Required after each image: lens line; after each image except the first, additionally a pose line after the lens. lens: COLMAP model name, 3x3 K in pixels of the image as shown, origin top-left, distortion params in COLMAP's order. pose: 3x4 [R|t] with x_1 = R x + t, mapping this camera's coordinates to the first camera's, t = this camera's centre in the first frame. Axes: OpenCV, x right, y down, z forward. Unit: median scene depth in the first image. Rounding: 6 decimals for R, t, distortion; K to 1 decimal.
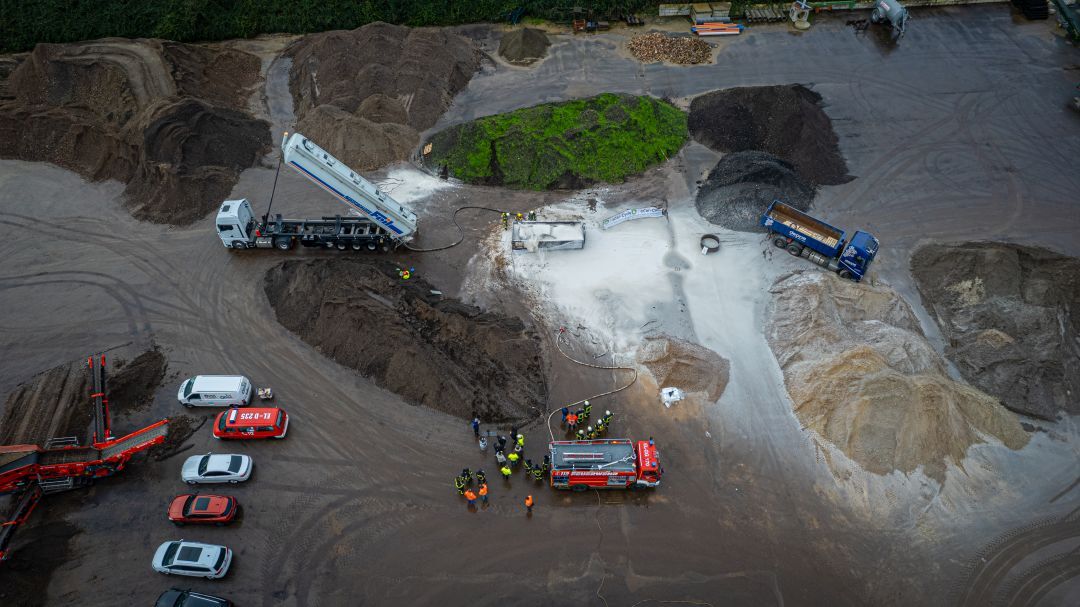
lens RADIAL K [[693.5, 0, 537.7], [0, 693.5, 307.9], [0, 0, 1]] dist [-0.085326, 0.075803]
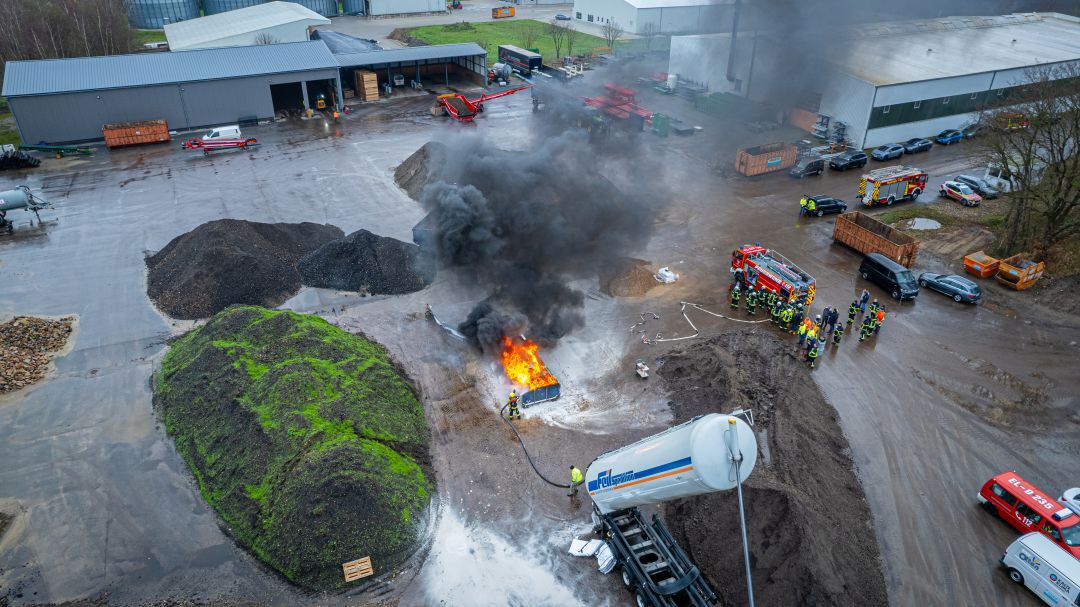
lens RADIAL K [[693.5, 0, 537.7], [0, 693.5, 307.9], [0, 0, 1]] dist [-0.085326, 0.075803]
pose [[-0.368736, -0.464373, 0.805227, -0.507168], [0.720973, 0.403901, 0.563083, -0.489122], [-0.586712, 0.788176, 0.185868, 0.742857]]
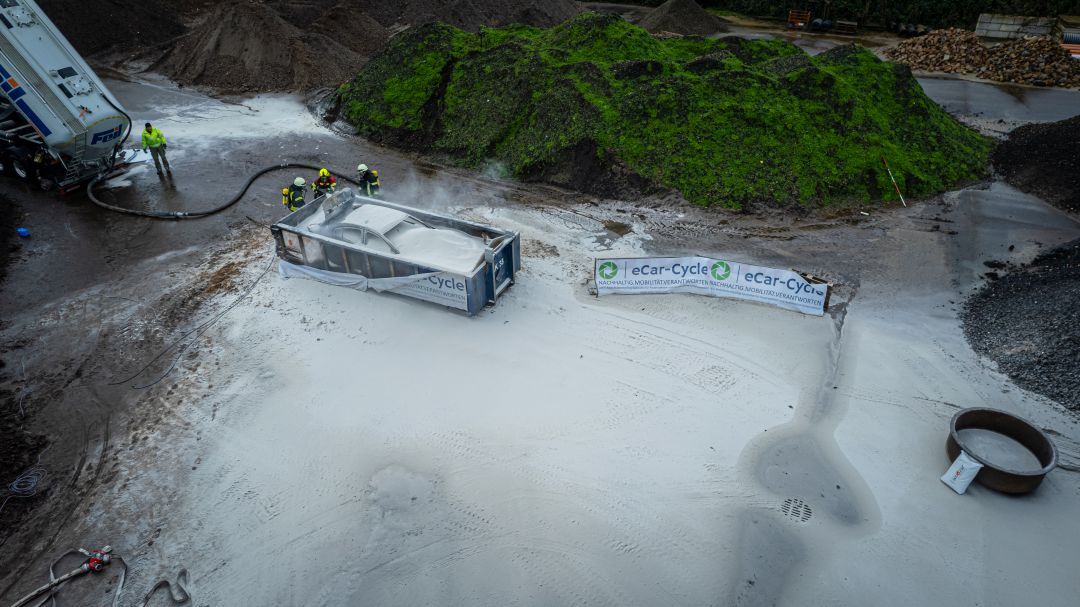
lens RADIAL K [[693.5, 0, 537.7], [0, 693.5, 307.9], [0, 0, 1]] dist [-0.085326, 0.075803]
pose [[0.888246, 0.259352, -0.379150, 0.176494], [-0.358036, 0.907975, -0.217695, -0.034490], [0.287799, 0.329116, 0.899363, 0.696676]]
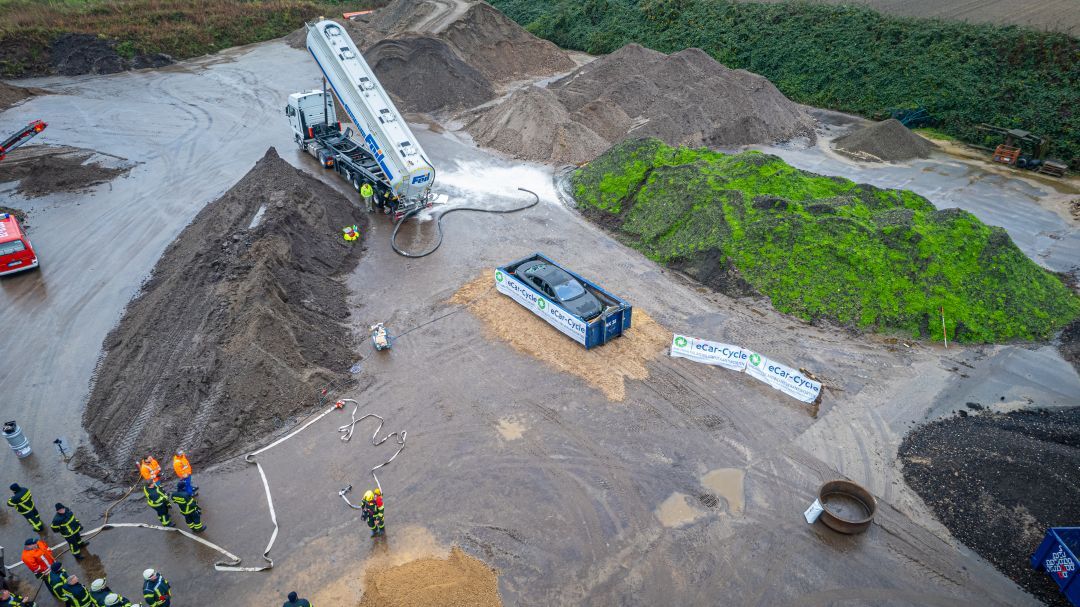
lens RADIAL K [[693.5, 0, 537.7], [0, 693.5, 307.9], [0, 0, 1]] dist [-0.085326, 0.075803]
pose [[0.618047, 0.423270, -0.662465, 0.312476], [-0.611866, 0.788093, -0.067303, -0.050997], [0.493597, 0.446937, 0.746063, 0.574437]]
